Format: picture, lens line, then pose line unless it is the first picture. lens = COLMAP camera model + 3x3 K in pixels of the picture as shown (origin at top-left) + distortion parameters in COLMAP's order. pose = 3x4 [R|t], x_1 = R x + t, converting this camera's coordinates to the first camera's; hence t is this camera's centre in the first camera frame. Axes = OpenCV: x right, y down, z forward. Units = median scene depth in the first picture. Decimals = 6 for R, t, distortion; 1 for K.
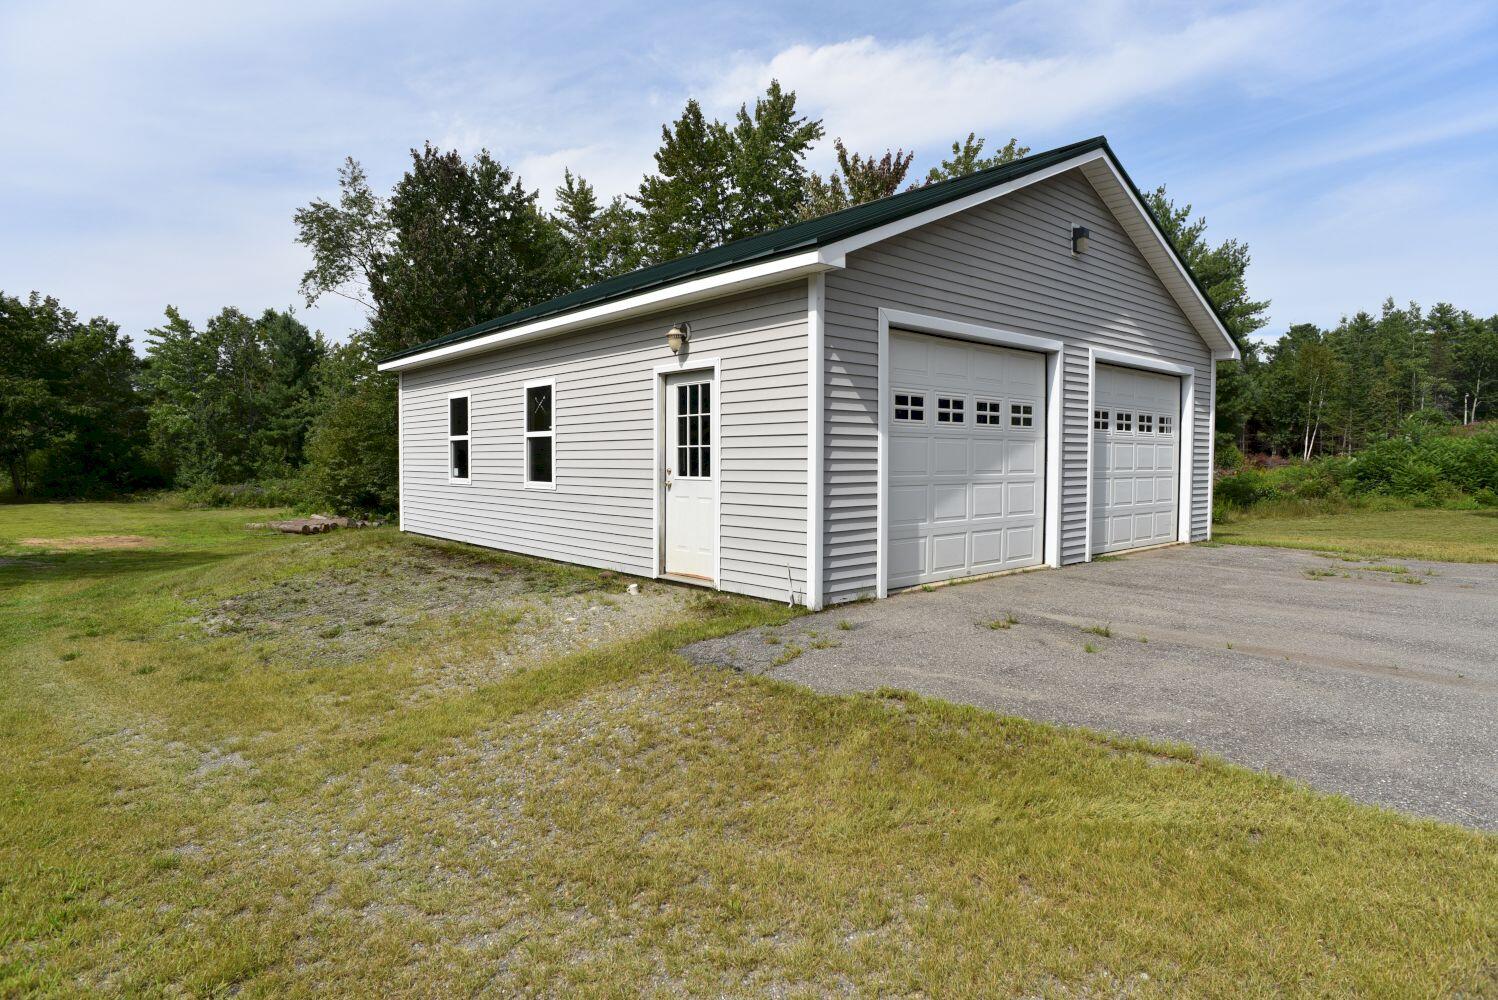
lens RADIAL K [[861.4, 0, 749.0], [0, 861.4, 500.0], [0, 0, 1]] dist [-0.100828, 0.070717]
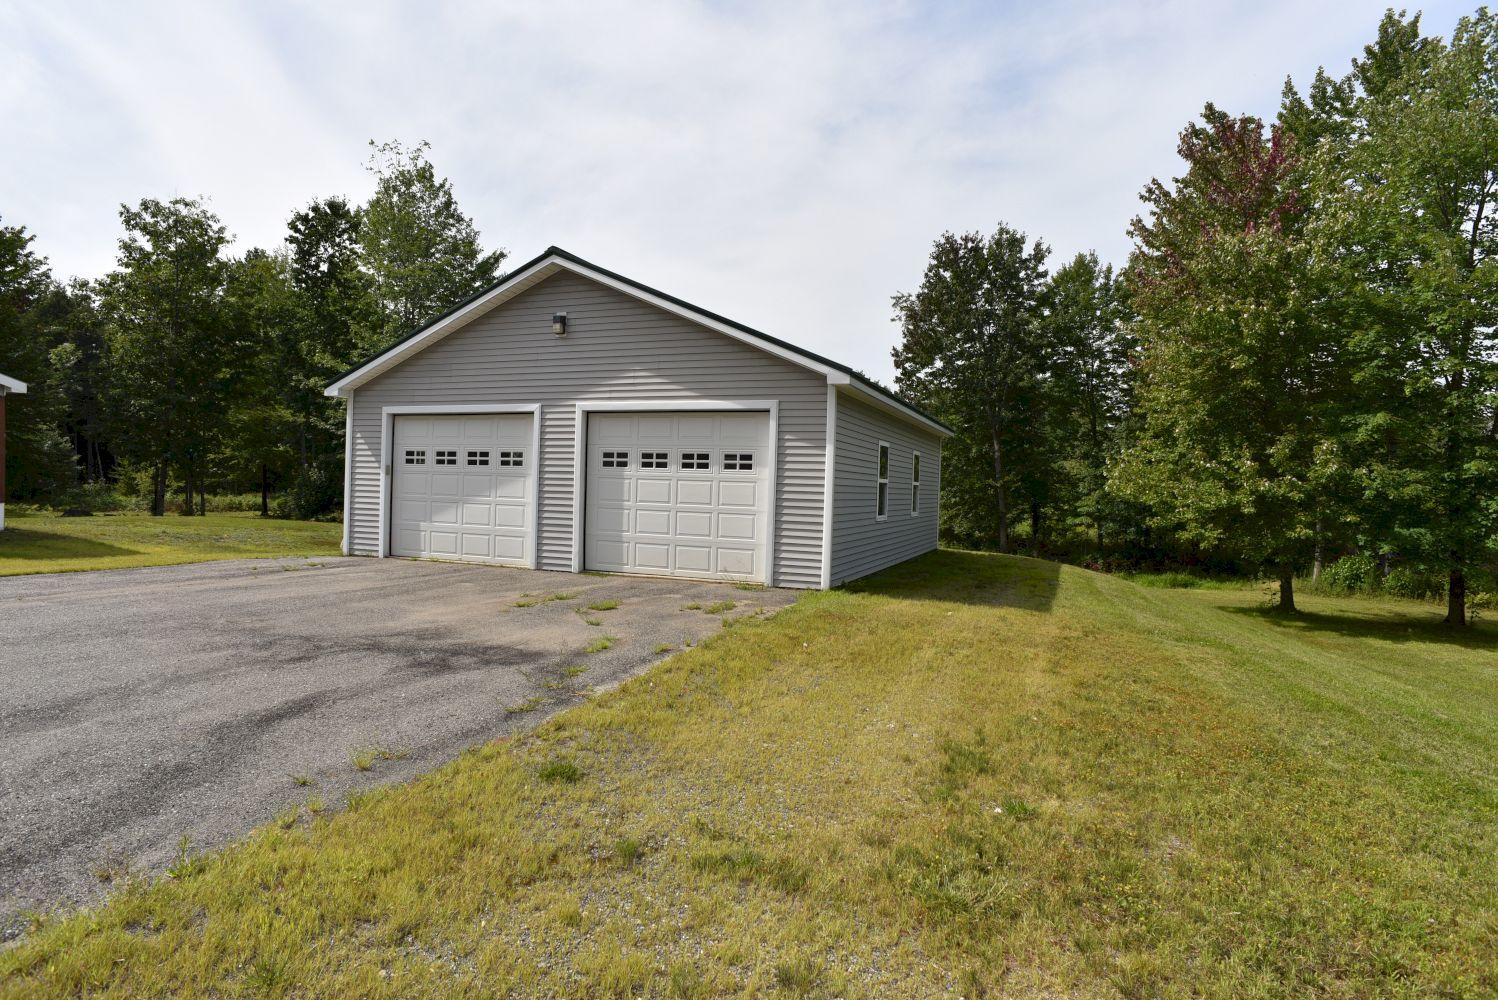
lens RADIAL K [[861.4, 0, 749.0], [0, 861.4, 500.0], [0, 0, 1]] dist [-0.100828, 0.070717]
pose [[0.445659, 0.024941, -0.894855, 1.812113], [-0.070870, 0.997457, -0.007495, -0.047301], [0.892393, 0.066759, 0.446294, 0.721241]]
